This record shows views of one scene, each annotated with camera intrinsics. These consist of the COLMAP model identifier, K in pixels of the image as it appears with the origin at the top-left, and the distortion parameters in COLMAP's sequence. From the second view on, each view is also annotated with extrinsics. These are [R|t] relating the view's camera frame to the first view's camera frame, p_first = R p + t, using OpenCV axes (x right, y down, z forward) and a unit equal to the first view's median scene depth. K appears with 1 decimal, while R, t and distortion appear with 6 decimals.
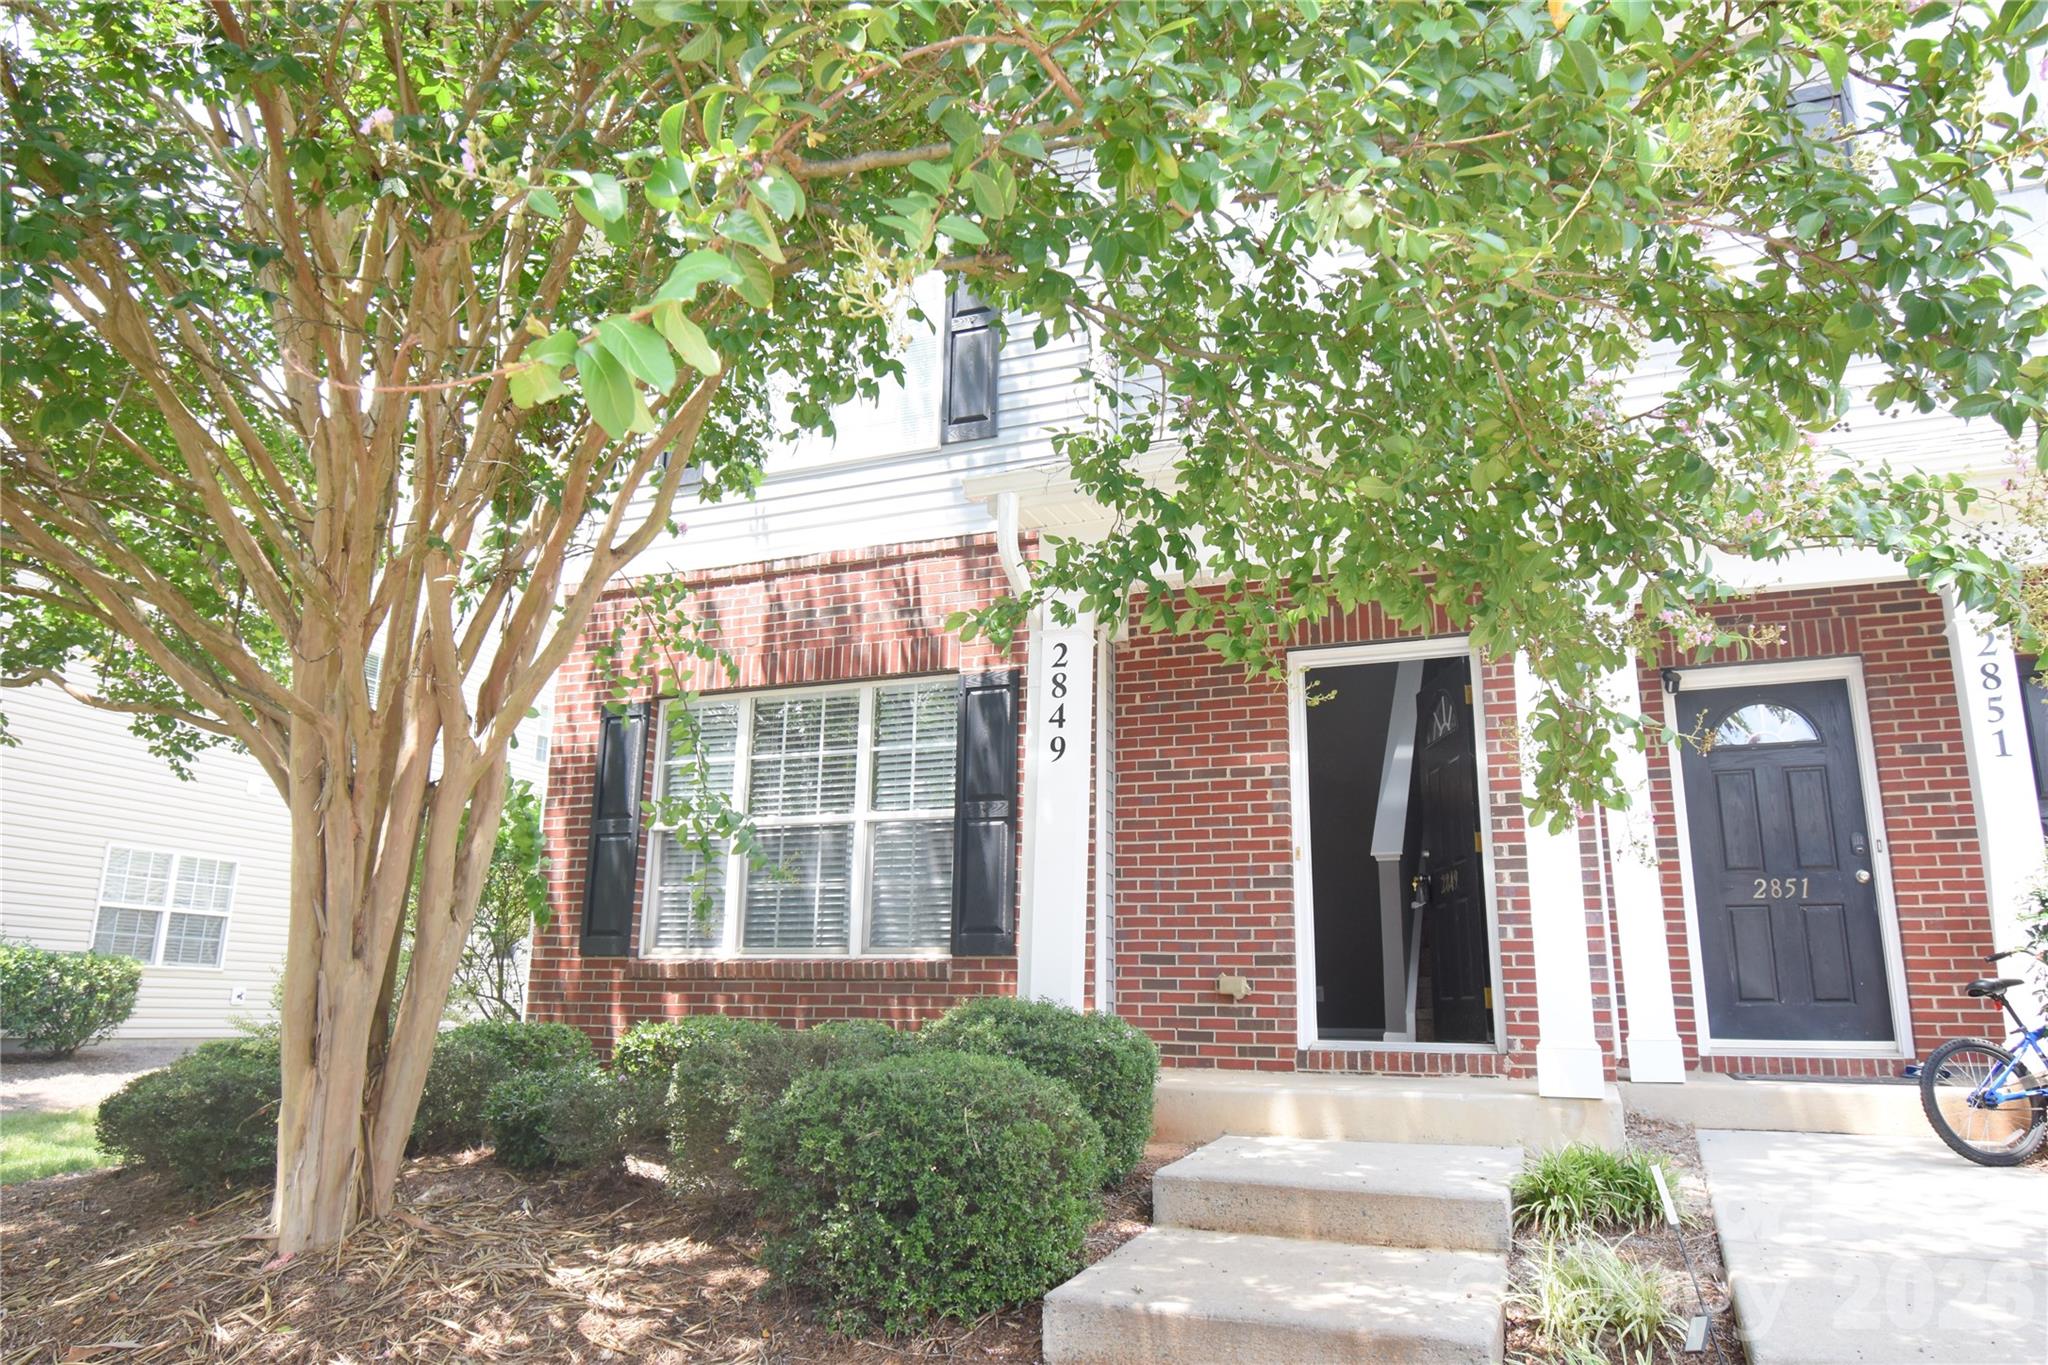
lens RADIAL K [[1367.3, 0, 1024.0], [0, 1367.3, 682.5], [0, 0, 1]] dist [-0.000055, -0.000965]
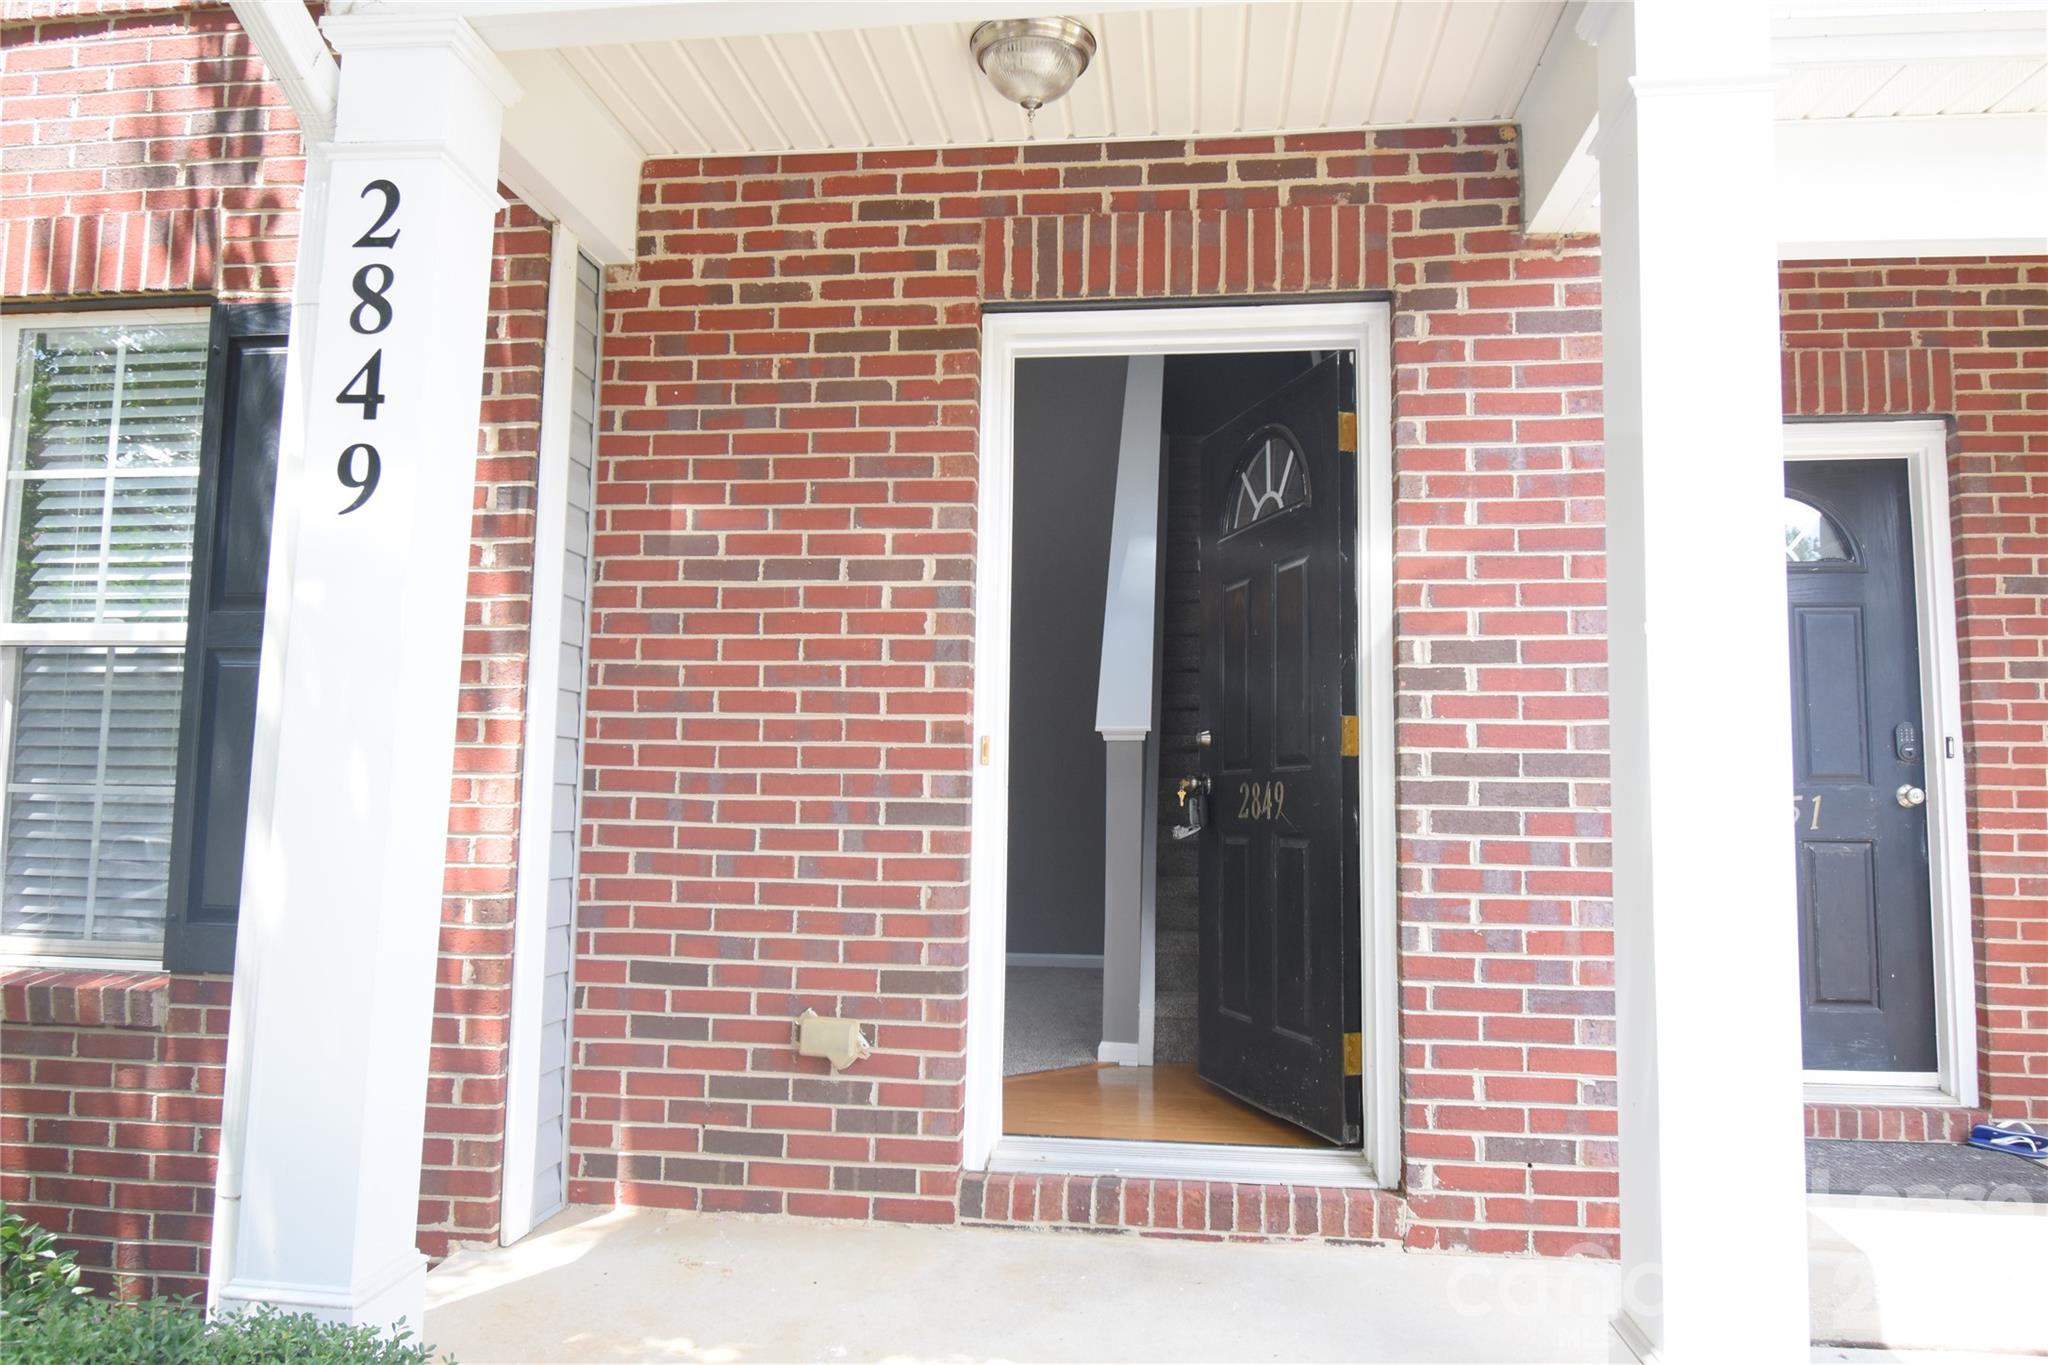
lens RADIAL K [[1367.3, 0, 1024.0], [0, 1367.3, 682.5], [0, 0, 1]] dist [-0.000055, -0.000965]
pose [[0.963150, 0.025548, 0.267750, 0.088412], [-0.064648, 0.988285, 0.138252, 0.037132], [-0.261081, -0.150467, 0.953518, 0.556789]]
